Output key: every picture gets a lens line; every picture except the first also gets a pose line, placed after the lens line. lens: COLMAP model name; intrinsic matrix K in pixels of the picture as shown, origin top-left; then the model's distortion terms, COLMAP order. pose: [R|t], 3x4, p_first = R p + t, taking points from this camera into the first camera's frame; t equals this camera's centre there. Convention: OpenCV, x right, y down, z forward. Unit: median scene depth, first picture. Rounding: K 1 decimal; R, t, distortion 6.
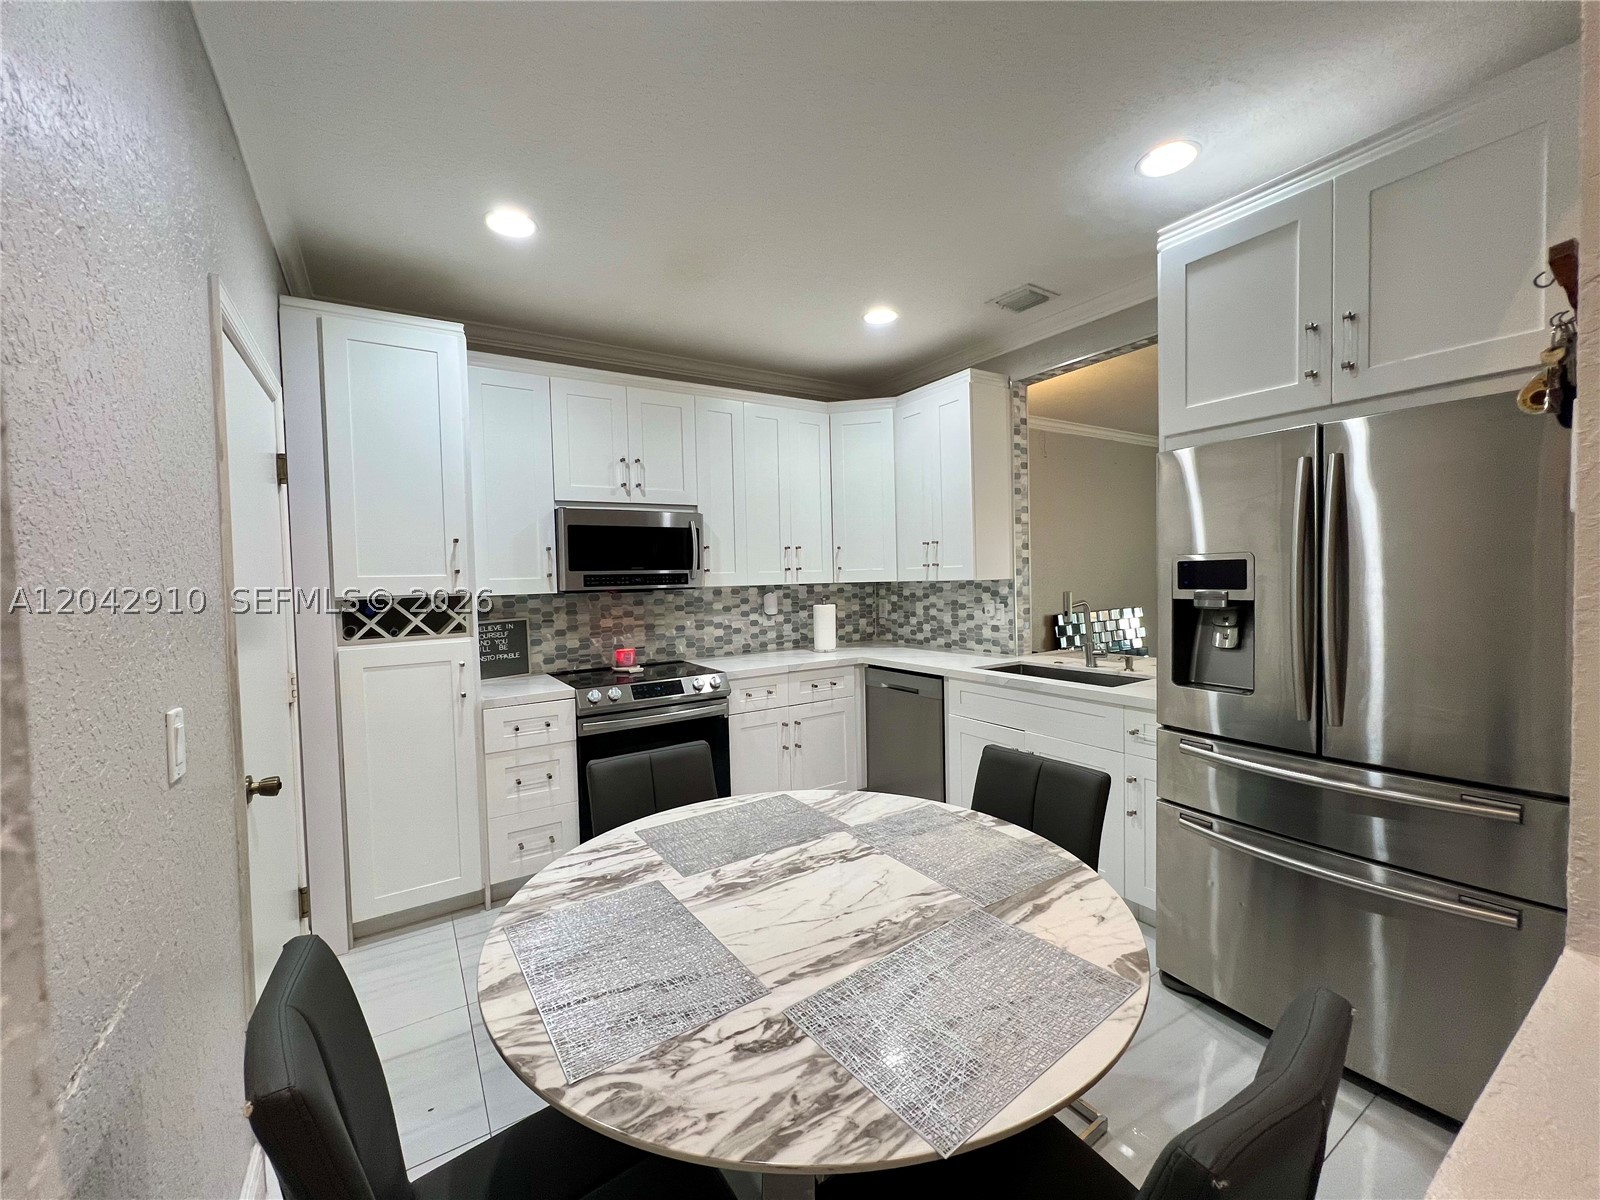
lens RADIAL K [[642.4, 0, 795.3], [0, 642.4, 597.7], [0, 0, 1]] dist [-0.002595, 0.001191]
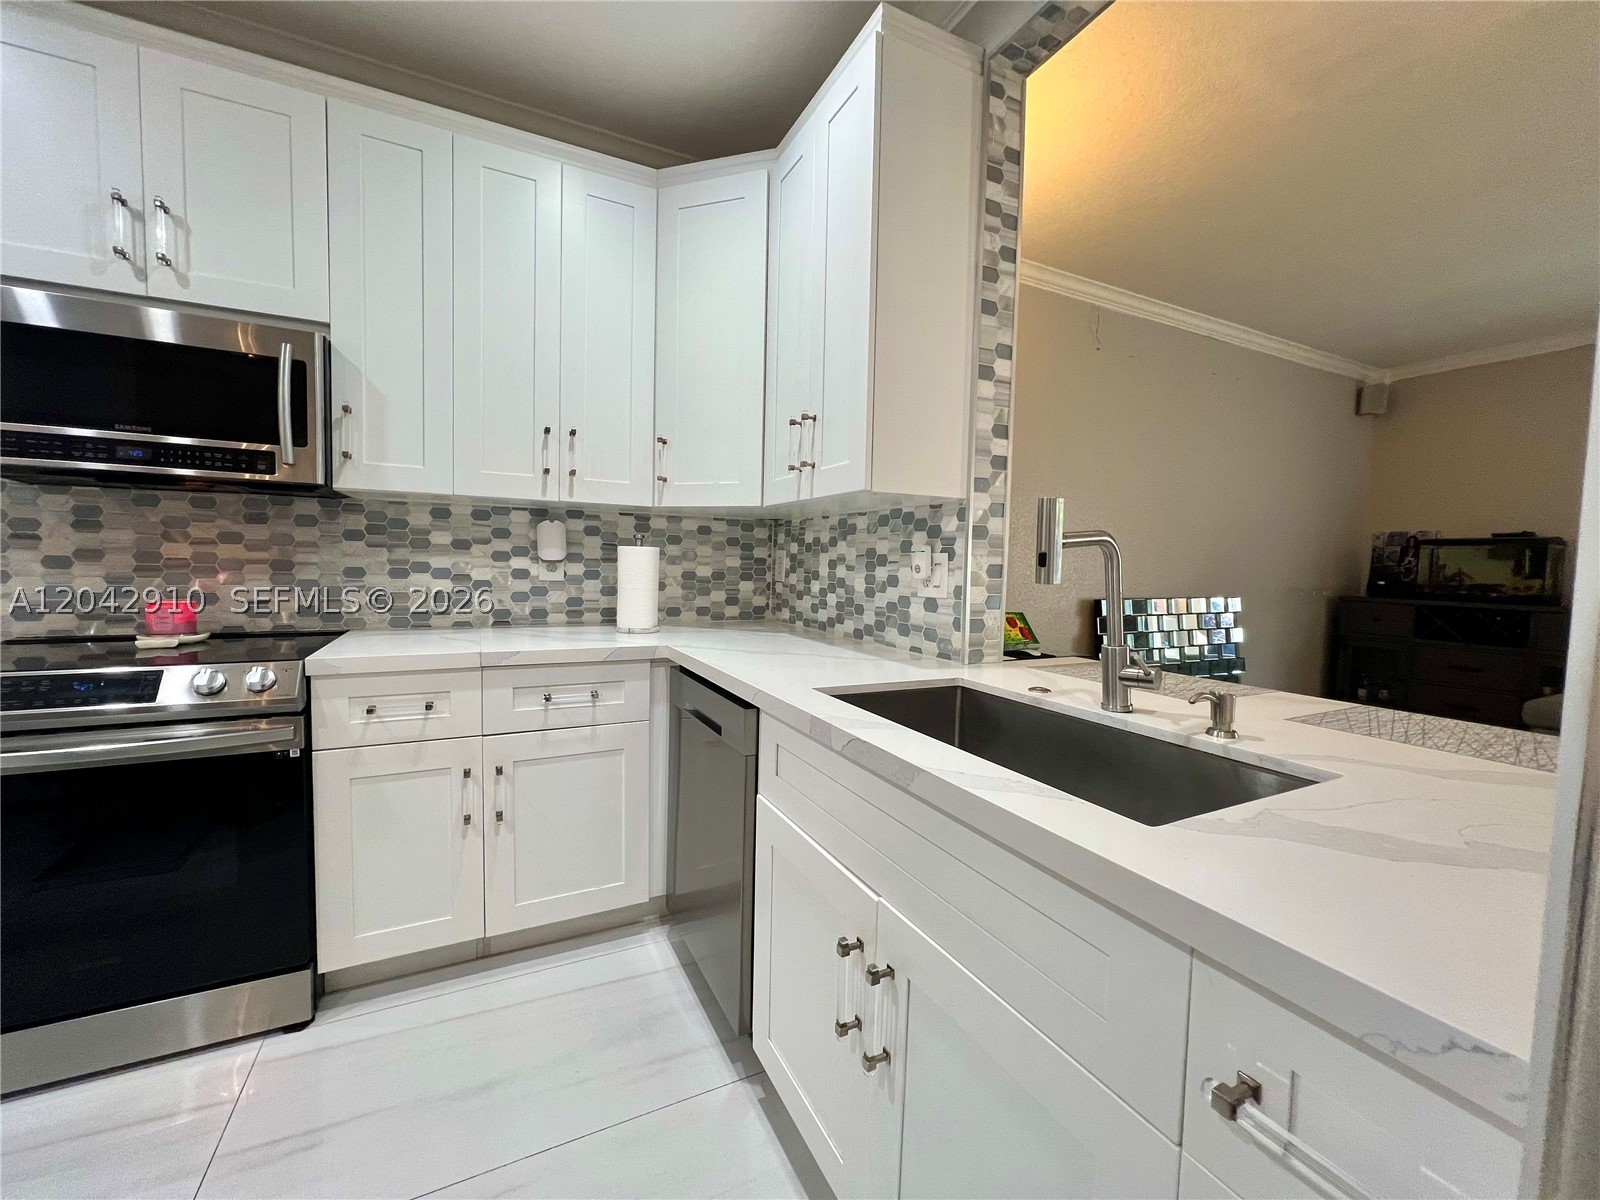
lens RADIAL K [[642.1, 0, 797.6], [0, 642.1, 596.5], [0, 0, 1]] dist [-0.002909, 0.000337]
pose [[0.993585, 0.055957, -0.098277, 0.279533], [-0.053470, 0.998183, 0.027763, 0.036504], [0.099652, -0.022330, 0.994772, 0.549298]]
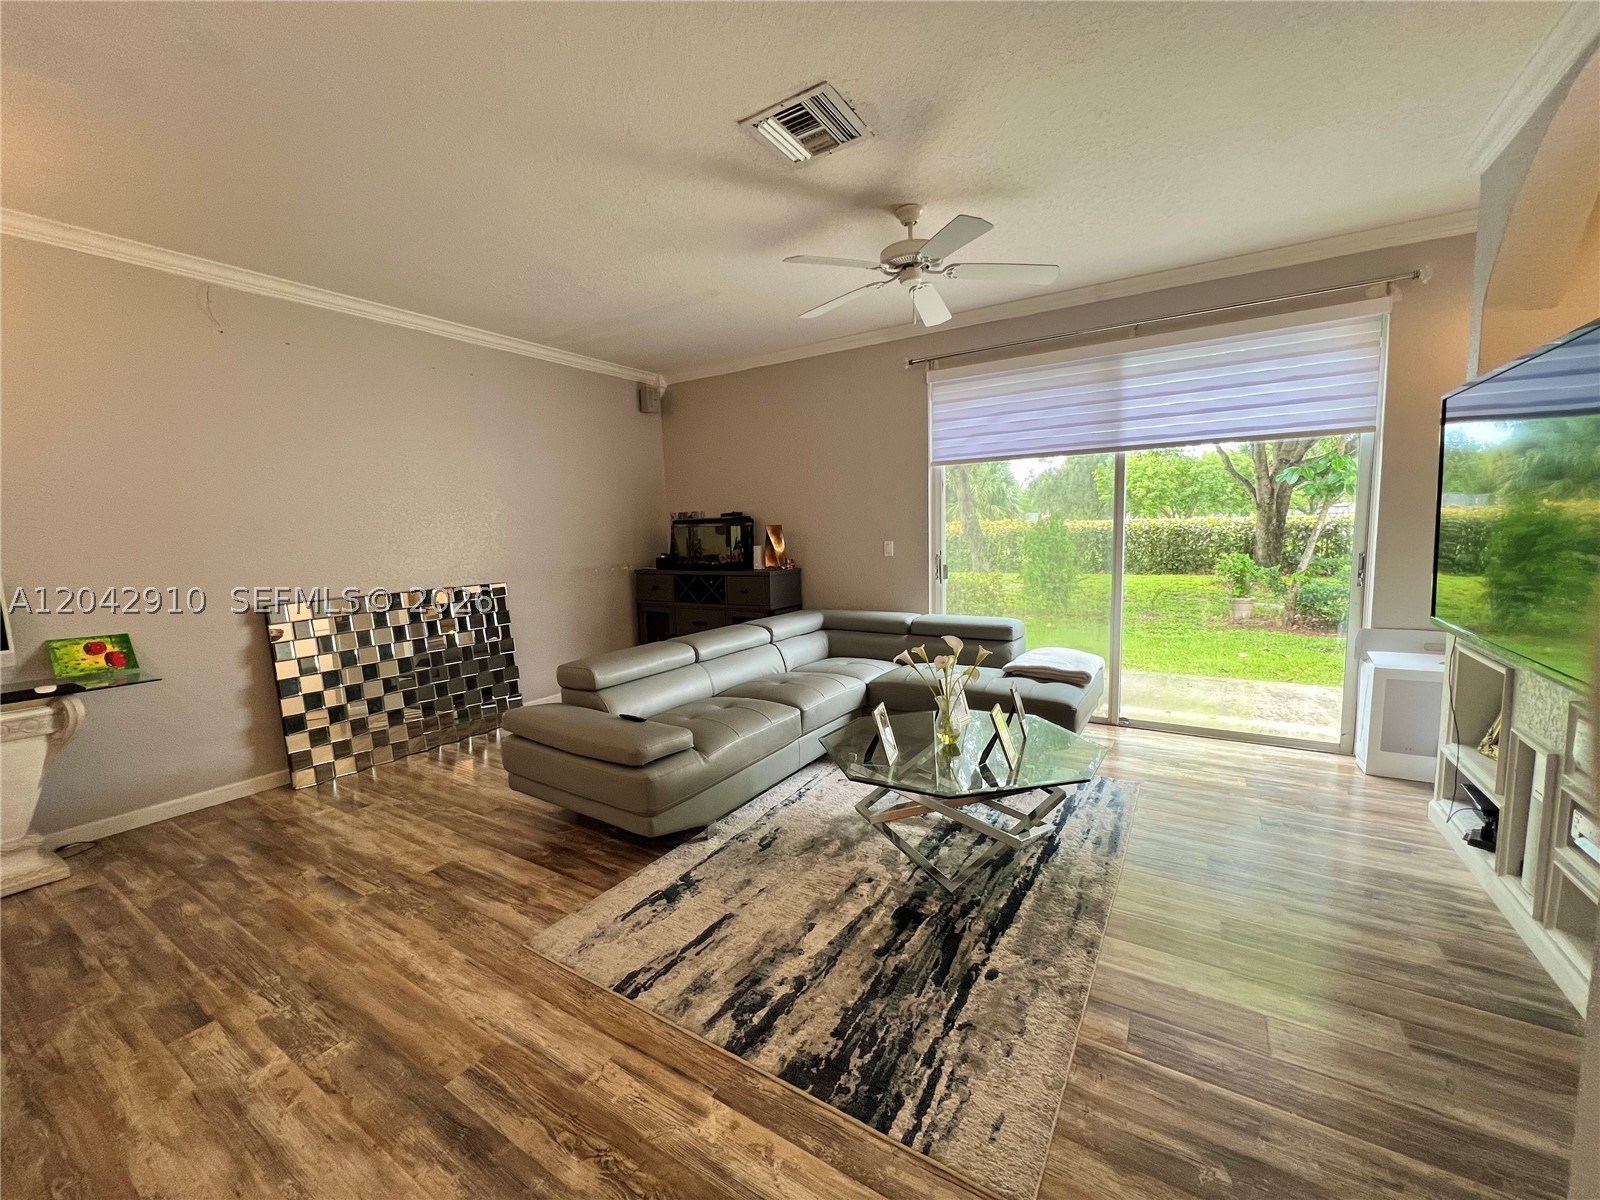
lens RADIAL K [[642.4, 0, 796.3], [0, 642.4, 599.2], [0, 0, 1]] dist [-0.002595, 0.001191]
pose [[0.903491, -0.046145, 0.426116, 0.979968], [0.018470, 0.997456, 0.068856, -0.018961], [-0.428209, -0.054341, 0.902045, 0.412684]]
